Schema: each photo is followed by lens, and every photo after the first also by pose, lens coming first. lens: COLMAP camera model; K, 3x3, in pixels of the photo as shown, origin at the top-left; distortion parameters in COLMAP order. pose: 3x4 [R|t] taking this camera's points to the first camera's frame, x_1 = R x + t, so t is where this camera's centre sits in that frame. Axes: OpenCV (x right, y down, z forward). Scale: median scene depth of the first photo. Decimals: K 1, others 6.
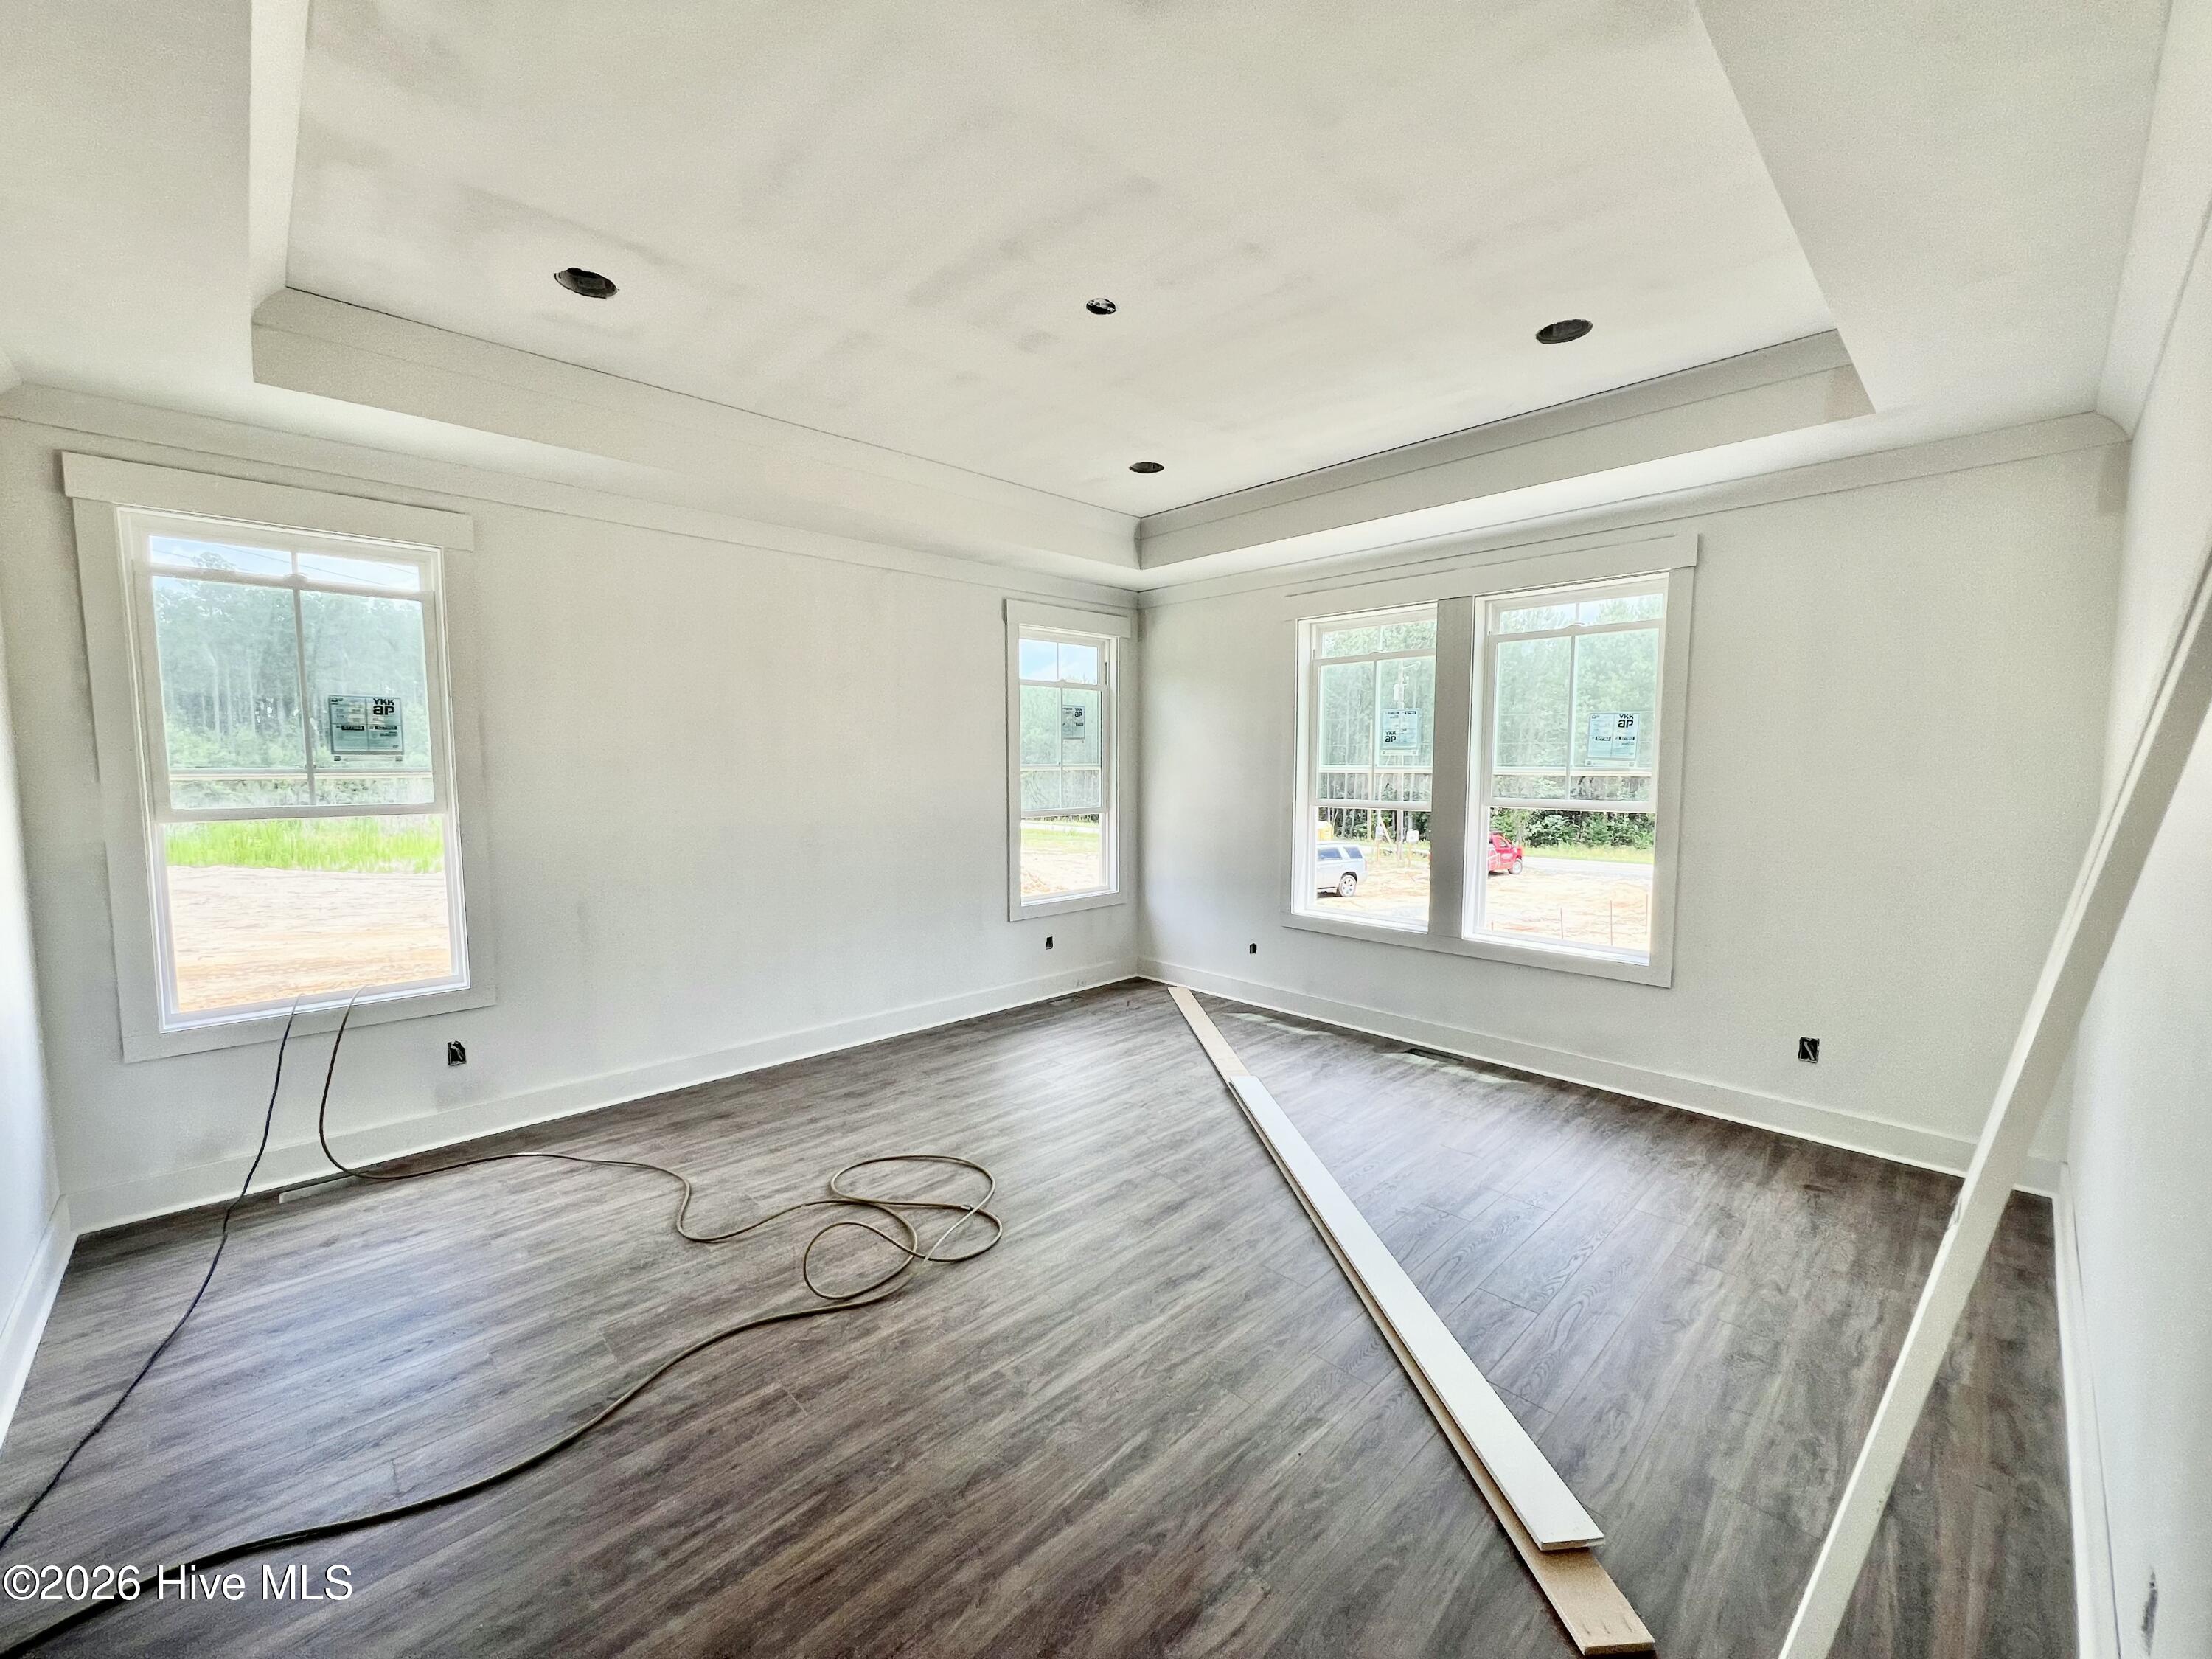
lens RADIAL K [[884.3, 0, 1105.7], [0, 884.3, 832.7], [0, 0, 1]] dist [-0.001514, -0.000192]
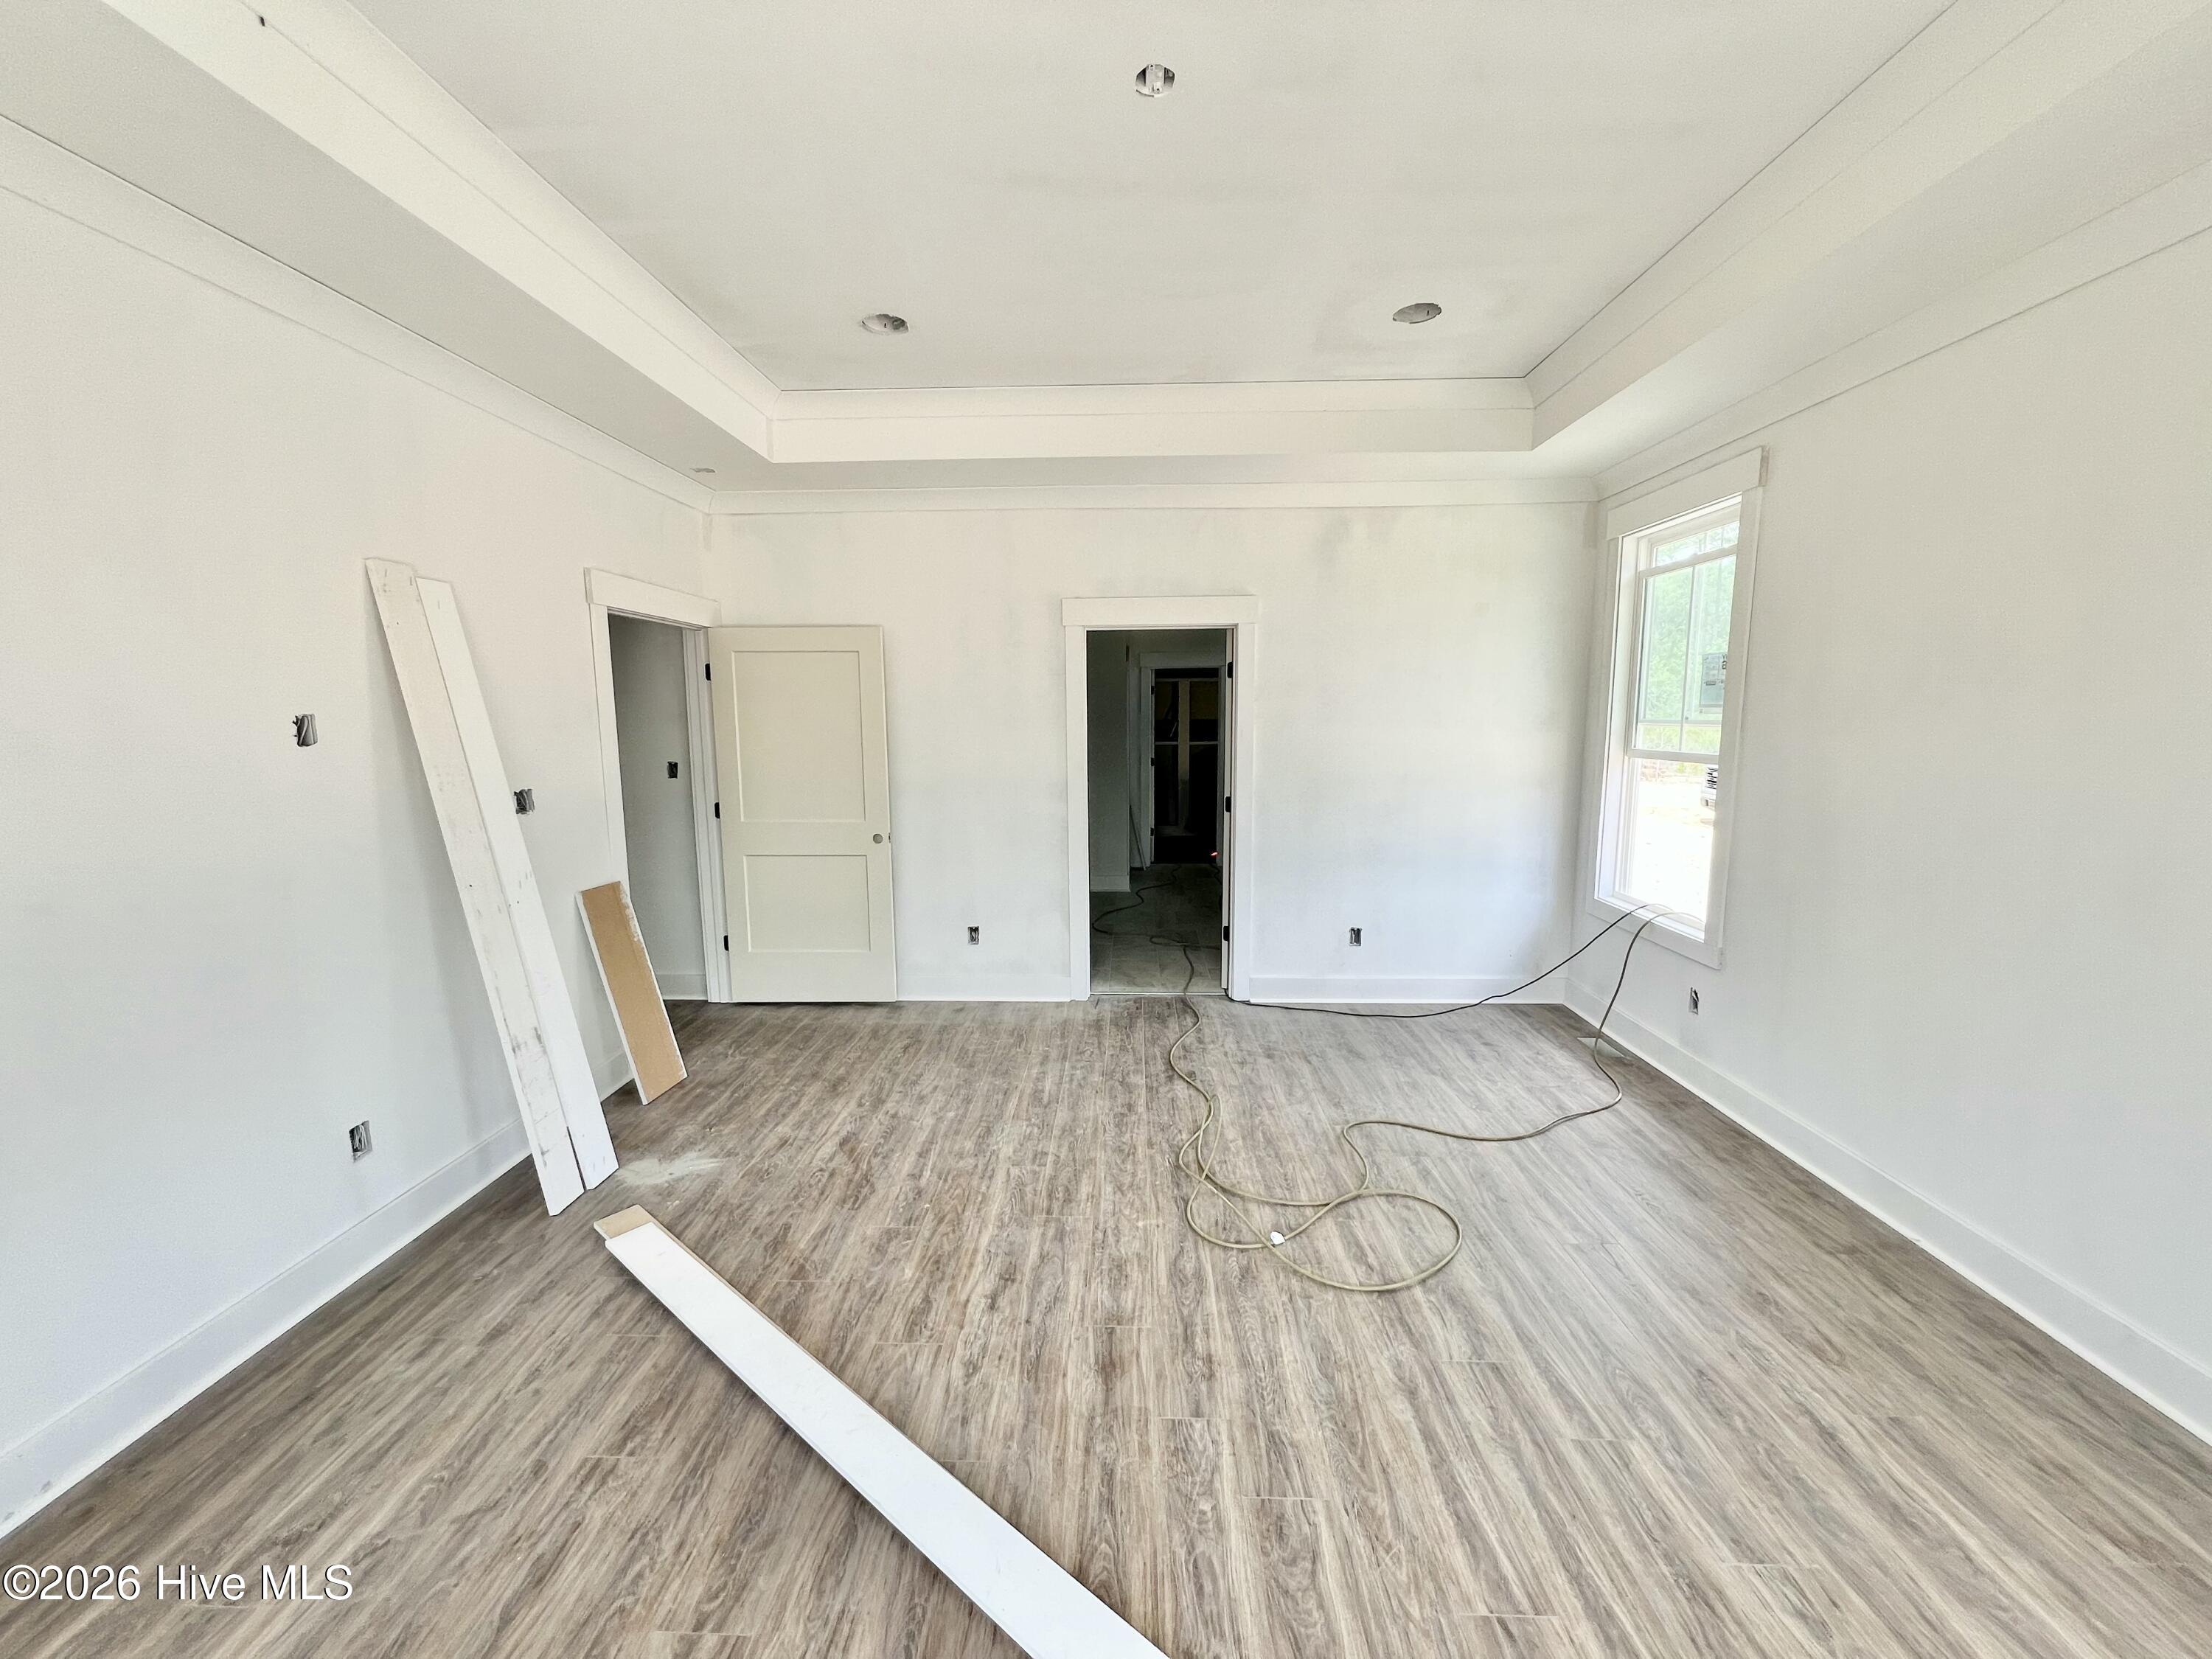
lens RADIAL K [[884.3, 0, 1105.7], [0, 884.3, 832.7], [0, 0, 1]] dist [-0.001514, -0.000192]
pose [[-0.716563, 0.099093, -0.690448, 0.540258], [-0.049766, 0.980072, 0.192308, -0.127540], [0.695745, 0.172162, -0.697351, 1.475631]]
